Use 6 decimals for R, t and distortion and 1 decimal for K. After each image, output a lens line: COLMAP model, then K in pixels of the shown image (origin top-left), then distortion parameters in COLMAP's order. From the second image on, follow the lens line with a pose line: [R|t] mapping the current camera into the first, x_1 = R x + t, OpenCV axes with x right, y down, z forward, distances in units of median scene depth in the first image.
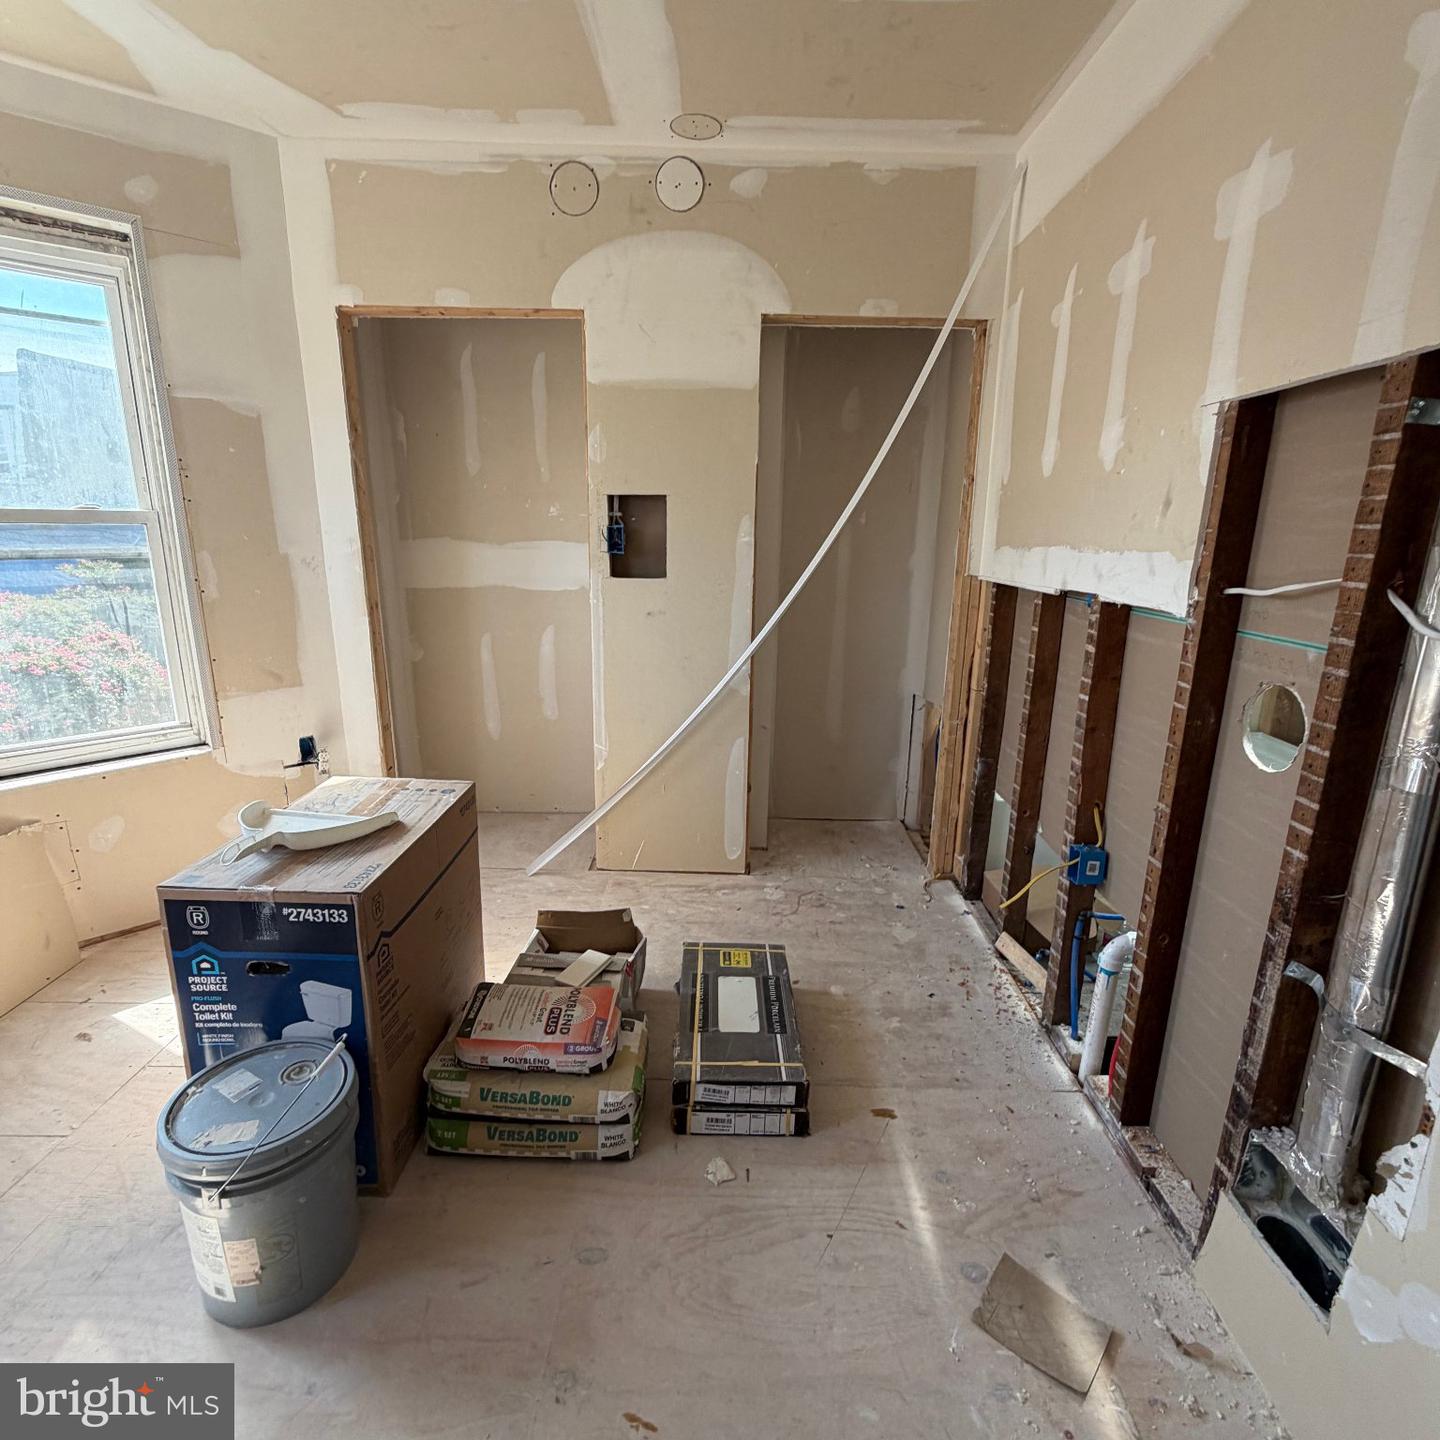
lens RADIAL K [[762.1, 0, 717.9], [0, 762.1, 709.3], [0, 0, 1]] dist [-0.001661, 0.000158]
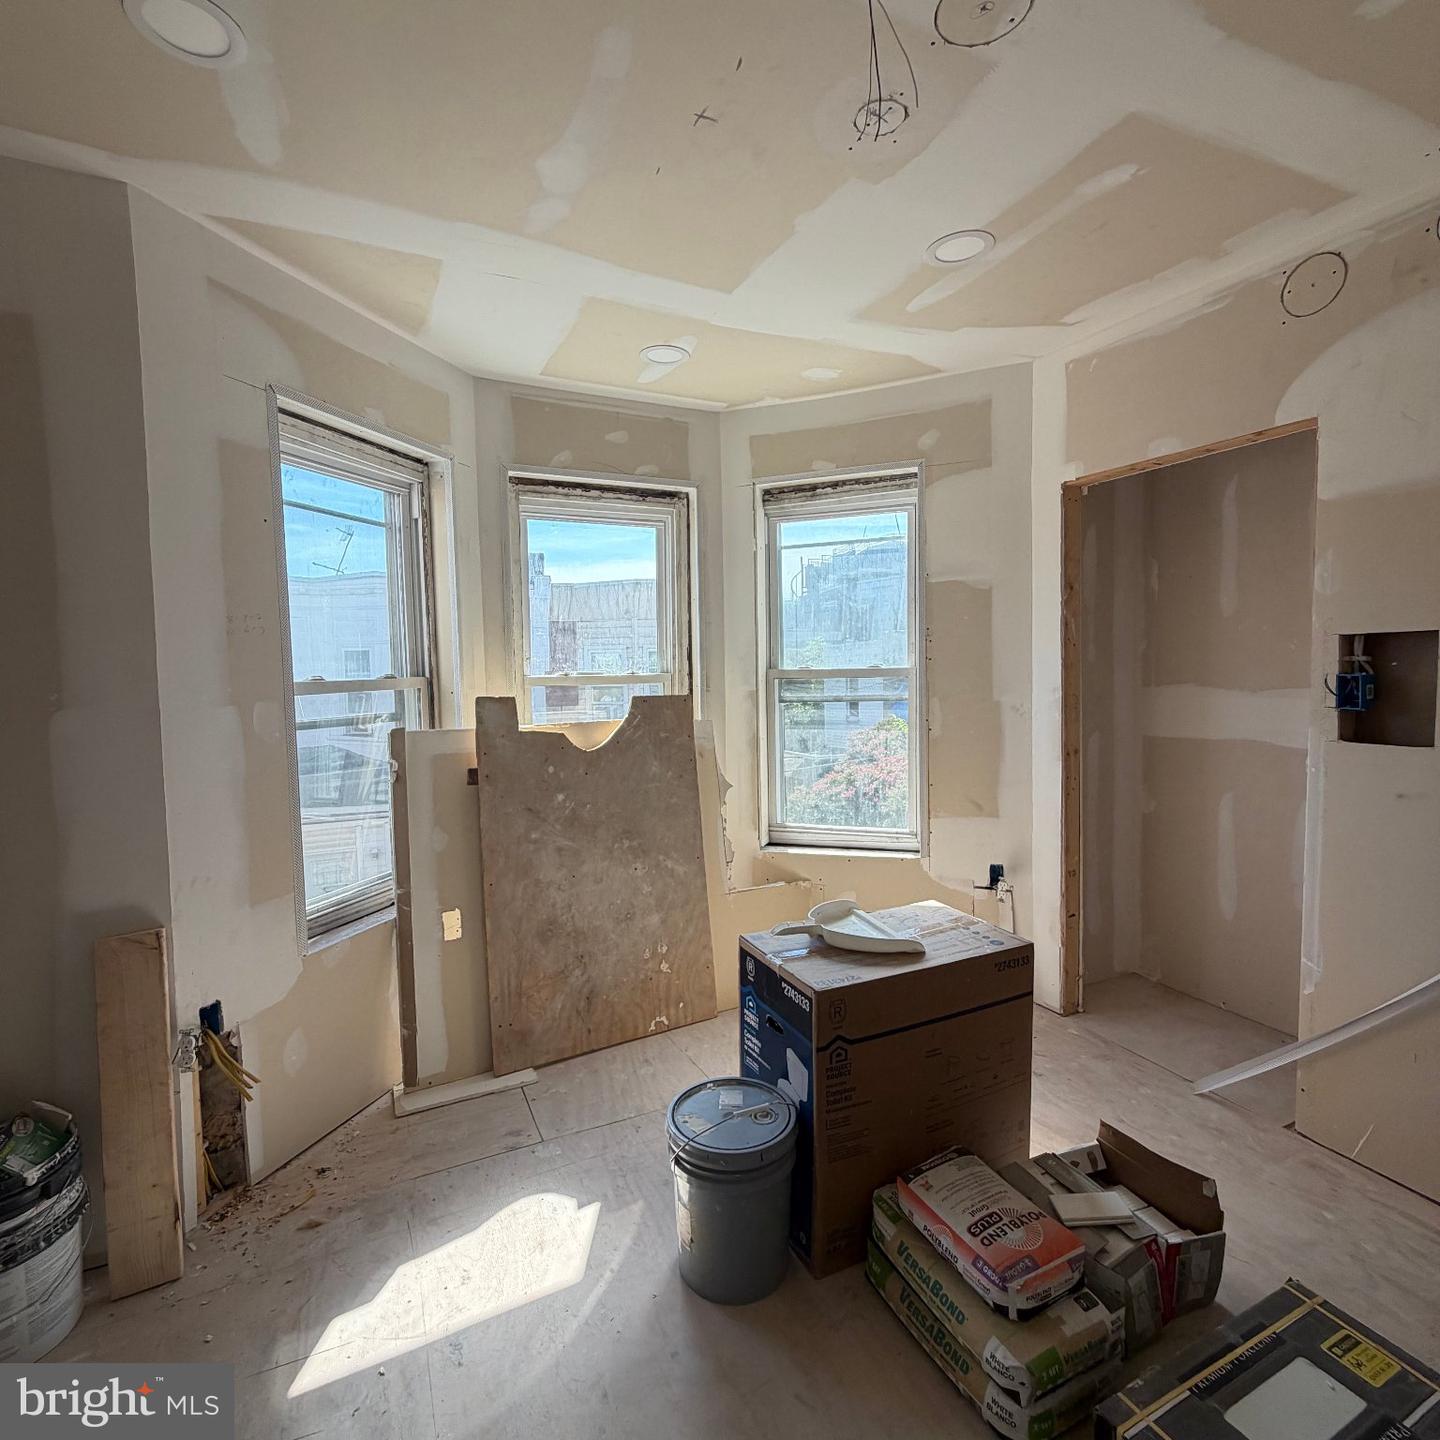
lens RADIAL K [[762.1, 0, 717.9], [0, 762.1, 709.3], [0, 0, 1]] dist [-0.001661, 0.000158]
pose [[0.441213, 0.033135, -0.896790, 0.322774], [-0.183912, 0.981446, -0.054220, -0.062366], [0.878355, 0.188853, 0.439121, 0.155800]]
